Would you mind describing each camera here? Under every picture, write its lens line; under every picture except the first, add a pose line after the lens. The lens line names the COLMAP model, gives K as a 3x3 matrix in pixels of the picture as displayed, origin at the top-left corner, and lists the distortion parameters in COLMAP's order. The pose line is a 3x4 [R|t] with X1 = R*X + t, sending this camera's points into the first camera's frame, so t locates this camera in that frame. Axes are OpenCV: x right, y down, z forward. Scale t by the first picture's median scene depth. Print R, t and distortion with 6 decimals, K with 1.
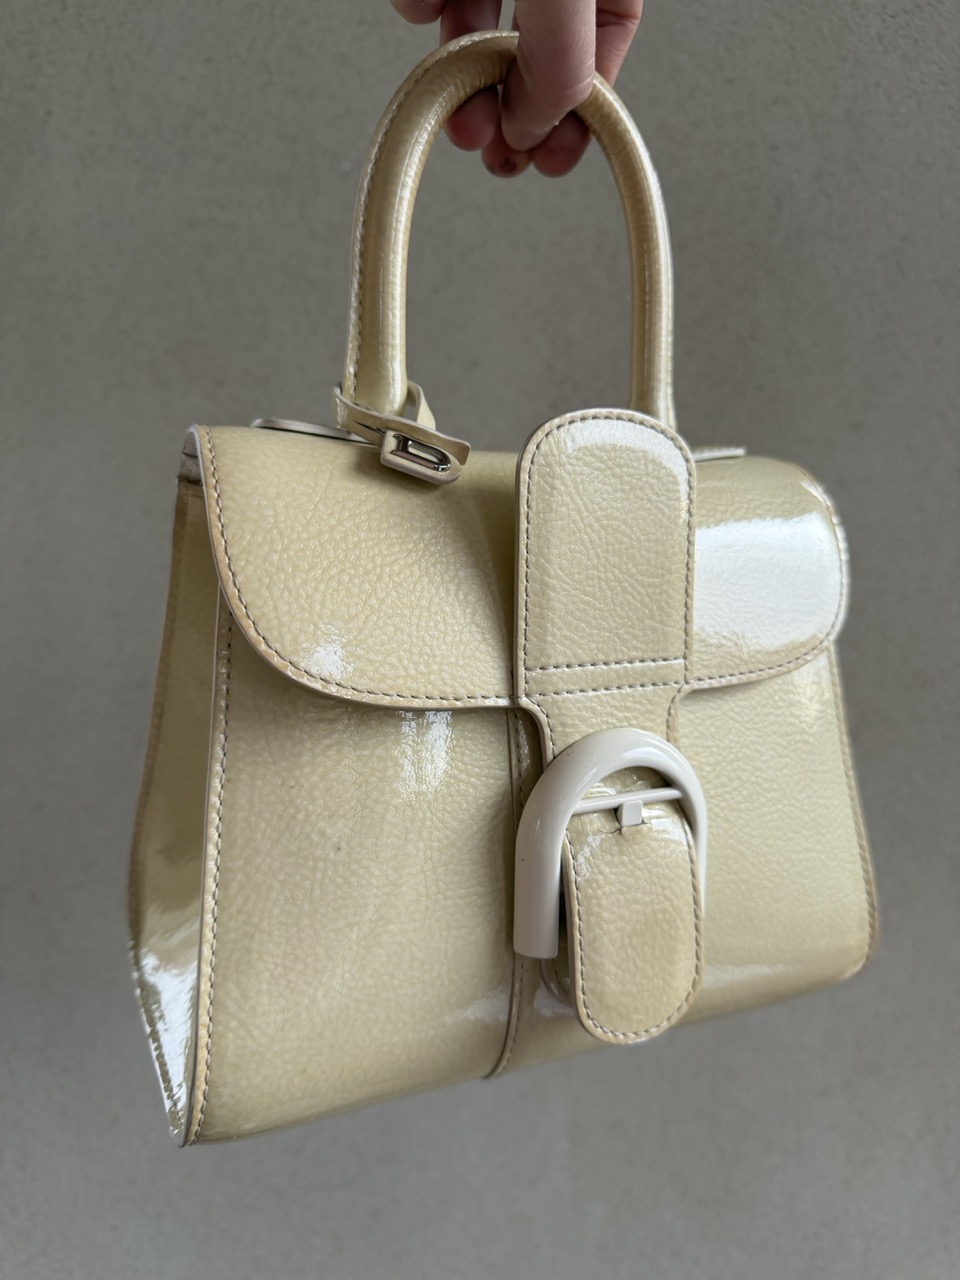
lens RADIAL K [[1028.3, 0, 481.8], [0, 1028.3, 621.0], [0, 0, 1]] dist [-0.013988, -0.008125]
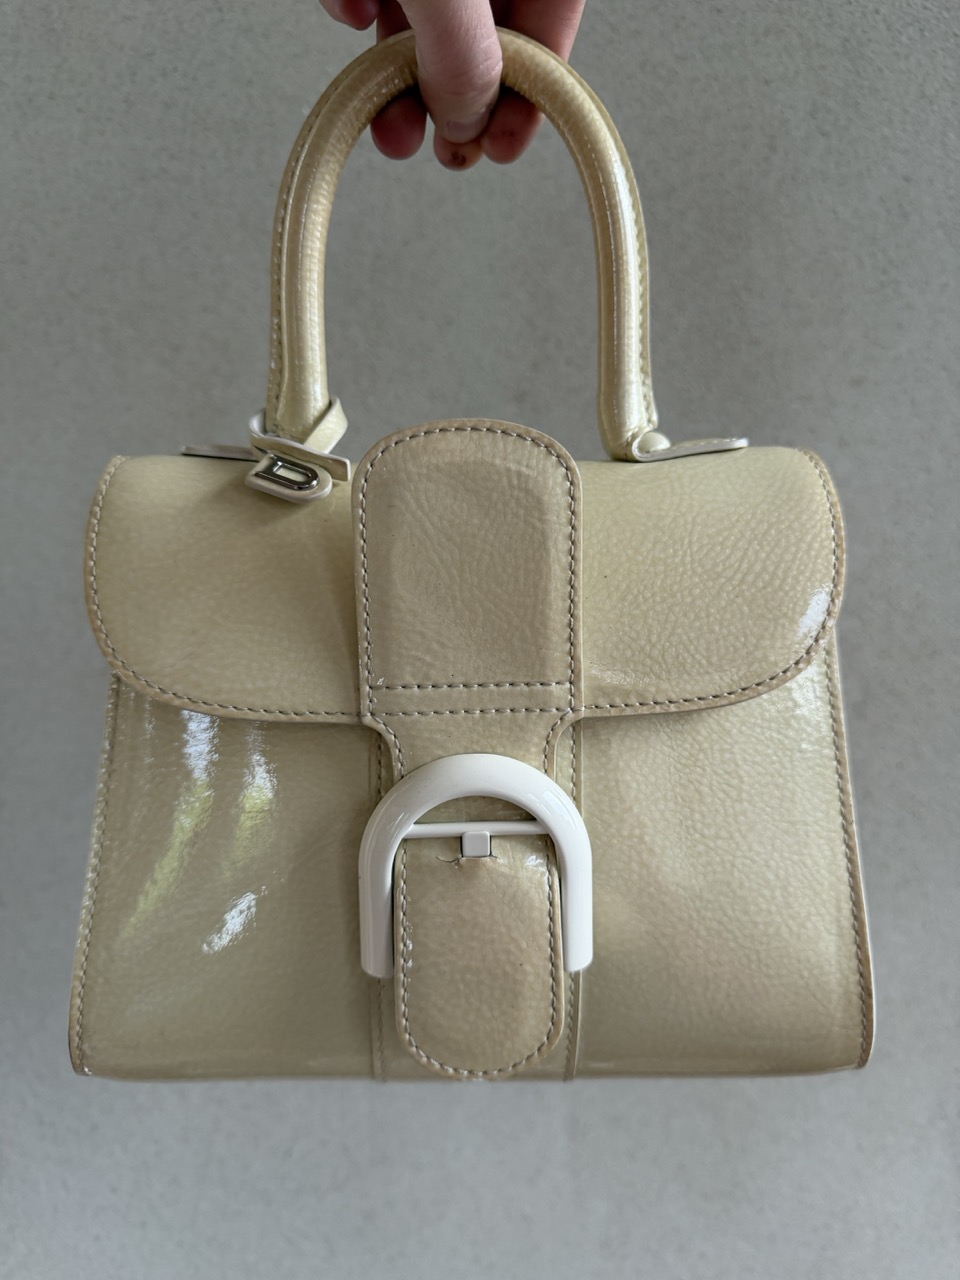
lens RADIAL K [[1028.3, 0, 475.0], [0, 1028.3, 615.7], [0, 0, 1]] dist [-0.013988, -0.008125]
pose [[0.890382, 0.034953, -0.453871, 0.573175], [-0.020327, 0.999106, 0.037067, -0.061510], [0.454761, -0.023778, 0.890296, 0.155505]]
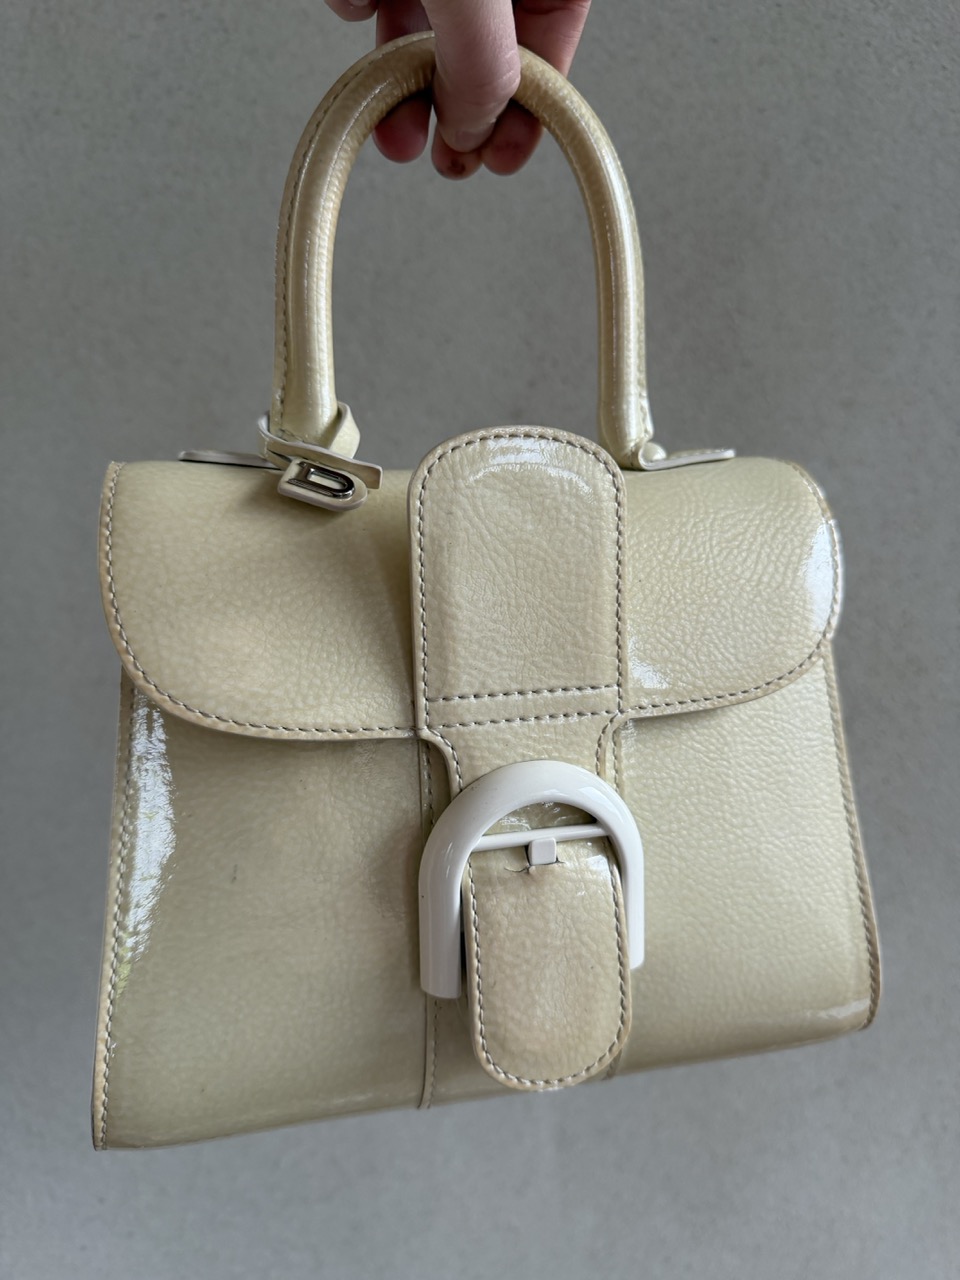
lens RADIAL K [[1028.3, 0, 478.3], [0, 1028.3, 622.4], [0, 0, 1]] dist [-0.013988, -0.008125]
pose [[0.974890, -0.002840, -0.222669, 0.300474], [0.008169, 0.999702, 0.023014, -0.047642], [0.222537, -0.024255, 0.974622, 0.066927]]
